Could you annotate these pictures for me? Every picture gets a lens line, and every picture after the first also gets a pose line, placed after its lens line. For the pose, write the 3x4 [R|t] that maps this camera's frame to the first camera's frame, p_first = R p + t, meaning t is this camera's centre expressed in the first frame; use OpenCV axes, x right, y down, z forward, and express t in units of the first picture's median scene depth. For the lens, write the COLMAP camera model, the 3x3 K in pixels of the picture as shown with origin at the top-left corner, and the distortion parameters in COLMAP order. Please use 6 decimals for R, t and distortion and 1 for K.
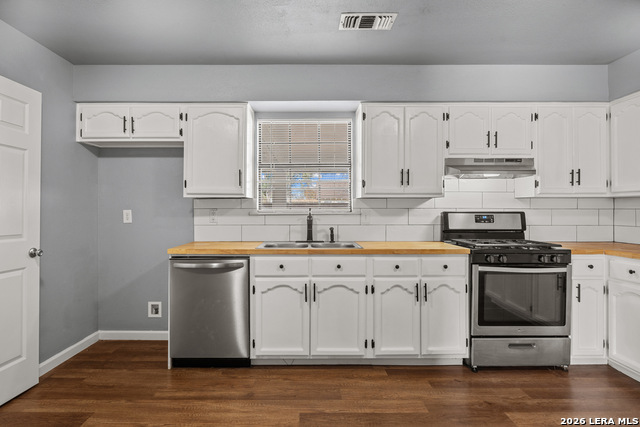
lens RADIAL K [[351.1, 0, 304.1], [0, 351.1, 205.1], [0, 0, 1]] dist [-0.008091, 0.000330]
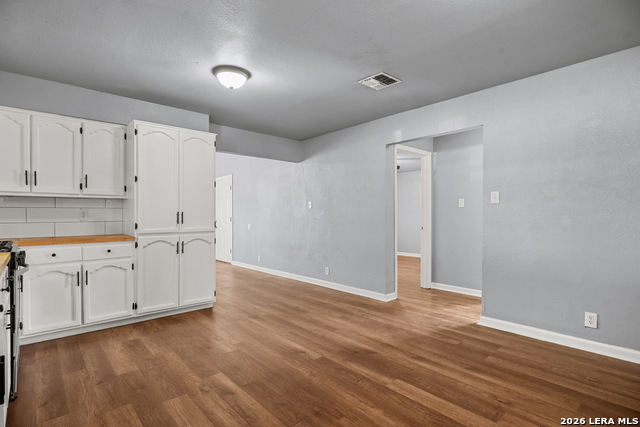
lens RADIAL K [[326.5, 0, 318.2], [0, 326.5, 216.4], [0, 0, 1]] dist [0.001458, -0.000268]
pose [[-0.677181, -0.003531, 0.735808, -0.529996], [-0.006075, 0.999981, -0.000792, 0.036402], [-0.735791, -0.005006, -0.677190, 0.934069]]
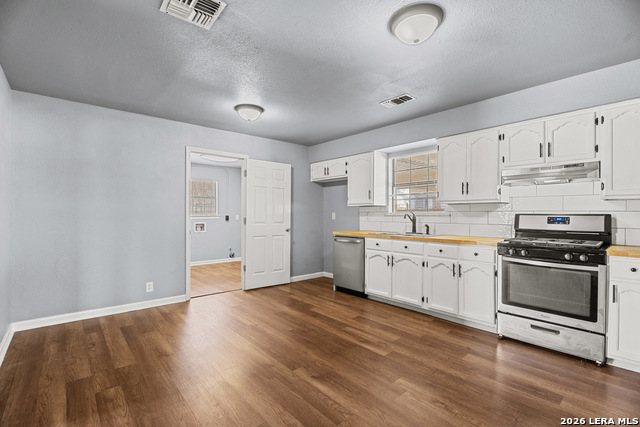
lens RADIAL K [[284.3, 0, 313.6], [0, 284.3, 212.1], [0, 0, 1]] dist [-0.002601, -0.001269]
pose [[0.660319, -0.002768, -0.750980, 0.766359], [0.005935, 0.999981, 0.001533, 0.007999], [0.750961, -0.005469, 0.660323, -0.176622]]
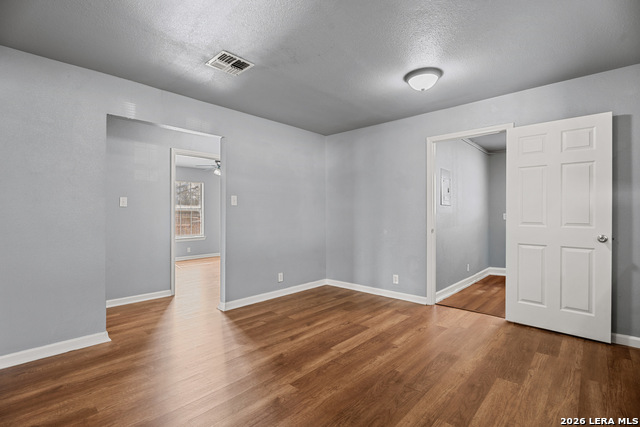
lens RADIAL K [[302.3, 0, 323.7], [0, 302.3, 215.5], [0, 0, 1]] dist [-0.018380, 0.000476]
pose [[-0.648072, 0.003688, -0.761570, 0.641924], [0.009314, 0.999952, -0.003084, 0.038795], [0.761522, -0.009092, -0.648075, 0.816601]]
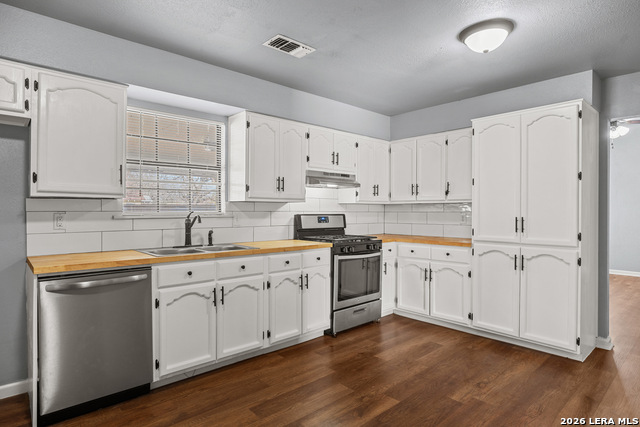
lens RADIAL K [[359.3, 0, 309.2], [0, 359.3, 211.4], [0, 0, 1]] dist [-0.006017, -0.000035]
pose [[0.745945, 0.001155, 0.666006, -0.443516], [-0.007624, 0.999948, 0.006805, 0.000294], [-0.665963, -0.010154, 0.745915, 0.071310]]
